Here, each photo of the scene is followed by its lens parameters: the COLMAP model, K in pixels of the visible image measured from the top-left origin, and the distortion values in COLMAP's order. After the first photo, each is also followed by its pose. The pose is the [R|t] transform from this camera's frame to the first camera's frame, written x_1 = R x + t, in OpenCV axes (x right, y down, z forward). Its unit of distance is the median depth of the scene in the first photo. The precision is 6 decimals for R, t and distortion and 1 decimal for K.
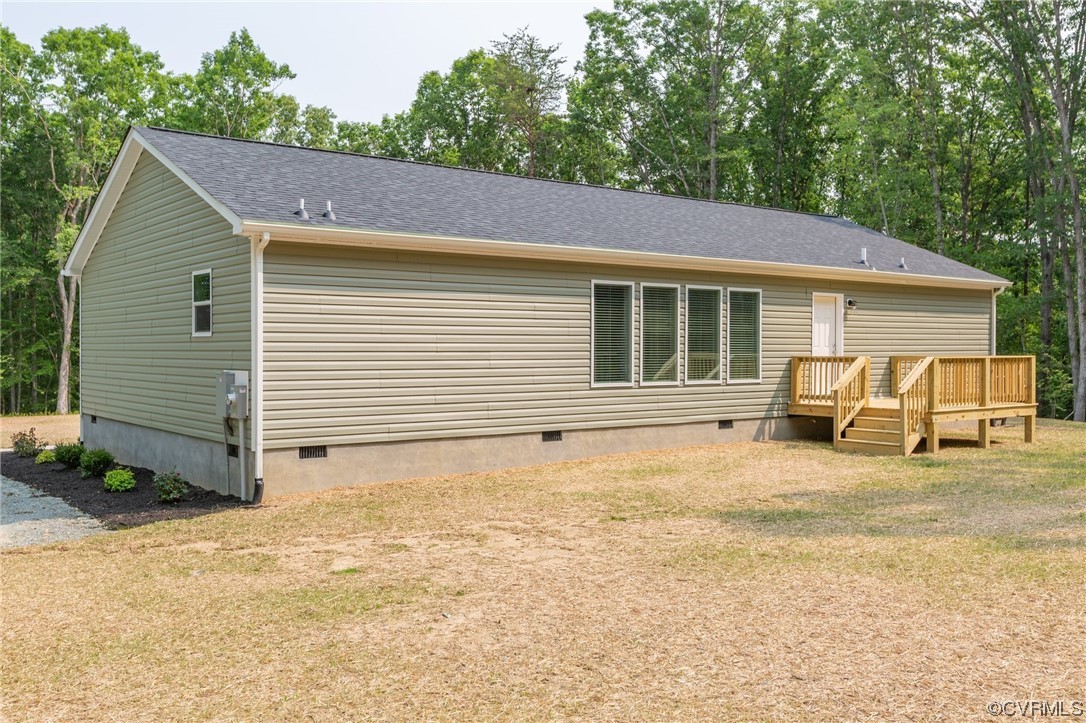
lens RADIAL K [[1005.4, 0, 558.1], [0, 1005.4, 364.0], [0, 0, 1]] dist [-0.004128, -0.010066]
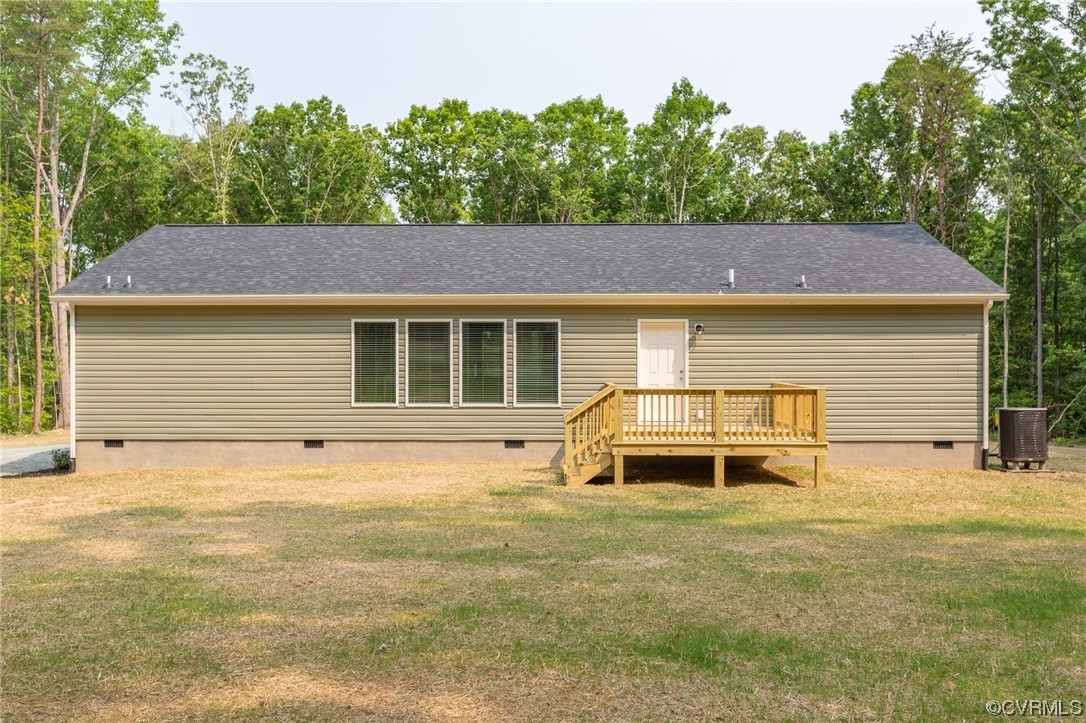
lens RADIAL K [[952.8, 0, 547.9], [0, 952.8, 359.8], [0, 0, 1]] dist [-0.001731, -0.002214]
pose [[0.775833, 0.004951, -0.630919, 0.826456], [-0.009148, 0.999952, -0.003402, -0.027831], [0.630872, 0.008411, 0.775842, 0.213085]]
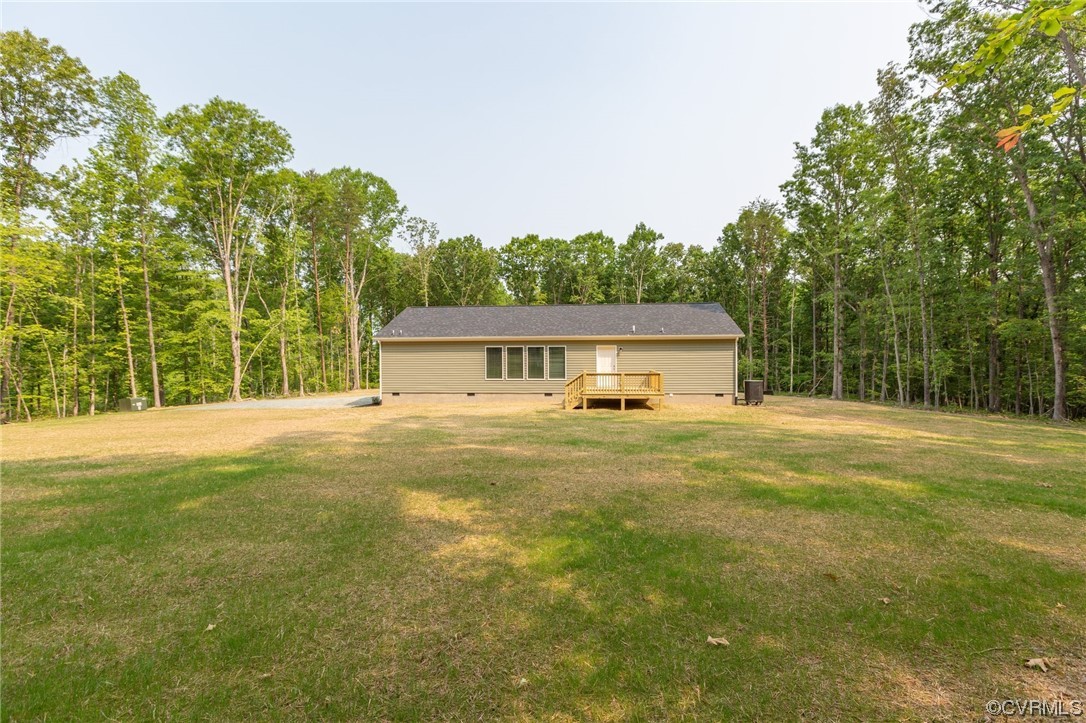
lens RADIAL K [[493.1, 0, 545.5], [0, 493.1, 355.8], [0, 0, 1]] dist [0.000801, -0.000021]
pose [[0.723412, 0.001987, -0.690414, 1.079100], [-0.004988, 0.999985, -0.002348, -0.043644], [0.690399, 0.005143, 0.723411, 0.002415]]
